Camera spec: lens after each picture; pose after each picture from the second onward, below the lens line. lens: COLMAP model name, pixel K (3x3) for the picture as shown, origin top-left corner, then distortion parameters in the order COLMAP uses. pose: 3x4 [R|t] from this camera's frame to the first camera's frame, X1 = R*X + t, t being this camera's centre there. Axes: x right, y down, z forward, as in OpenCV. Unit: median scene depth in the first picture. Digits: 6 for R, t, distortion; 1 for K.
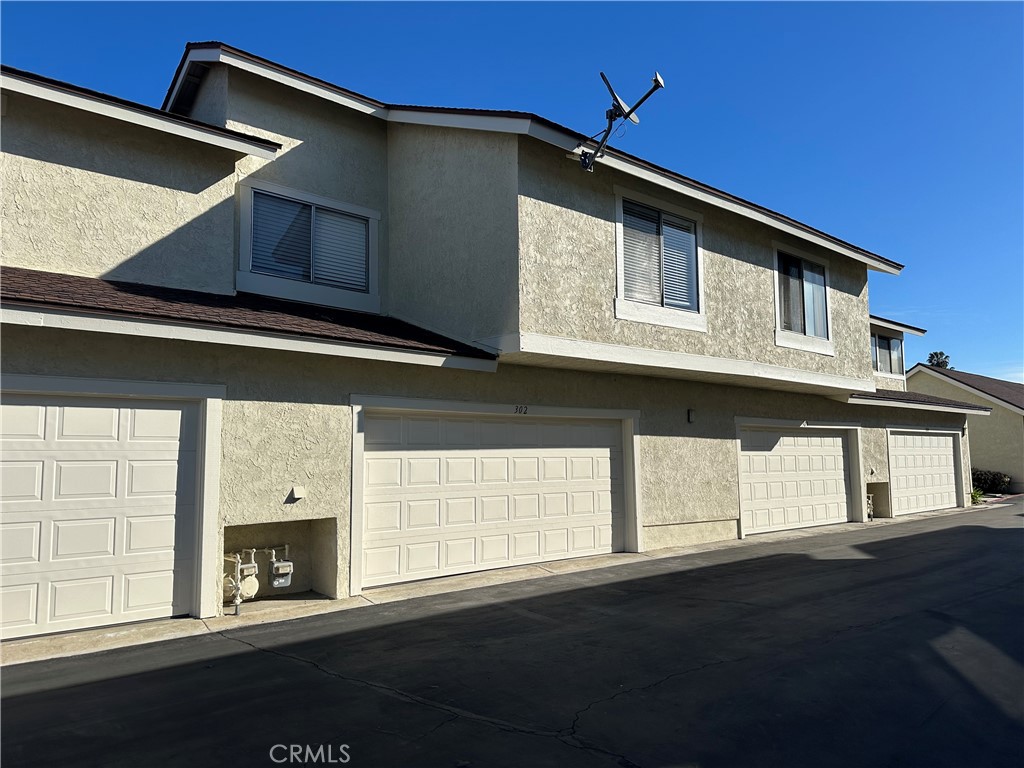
lens RADIAL K [[716.0, 0, 508.2], [0, 716.0, 386.4], [0, 0, 1]] dist [0.133443, -0.200546]
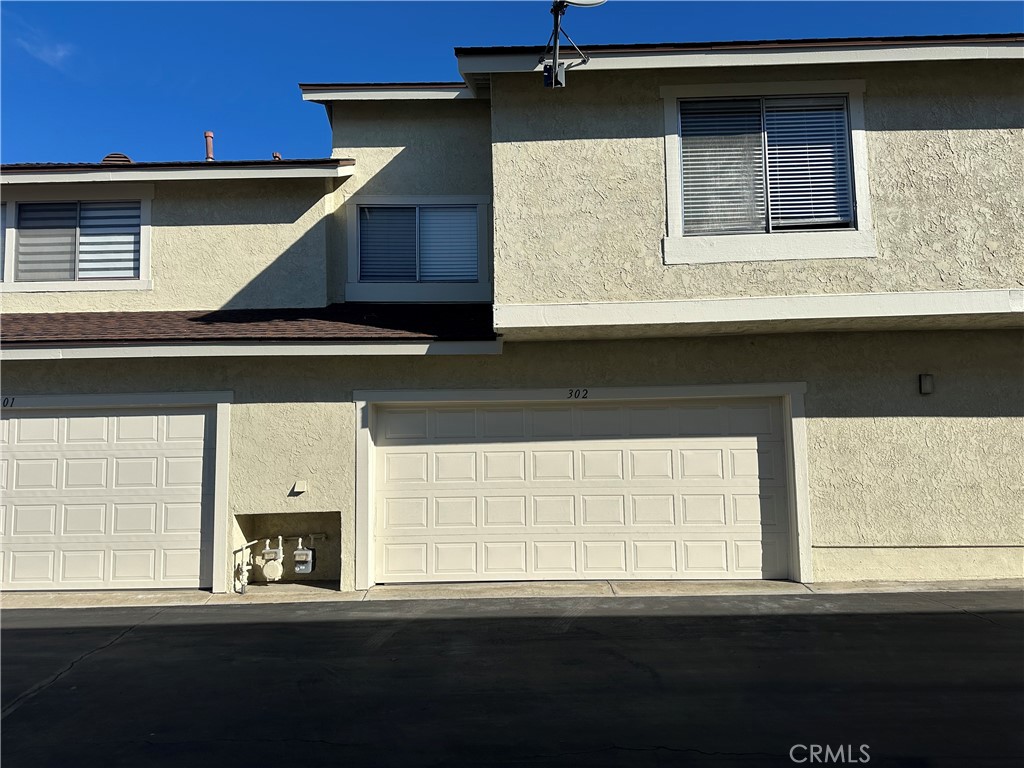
lens RADIAL K [[716.0, 0, 508.2], [0, 716.0, 386.4], [0, 0, 1]] dist [0.133443, -0.200546]
pose [[0.747812, -0.063051, -0.660910, 0.565008], [0.075778, 0.997081, -0.009380, 0.028581], [0.659572, -0.043068, 0.750407, 0.353857]]
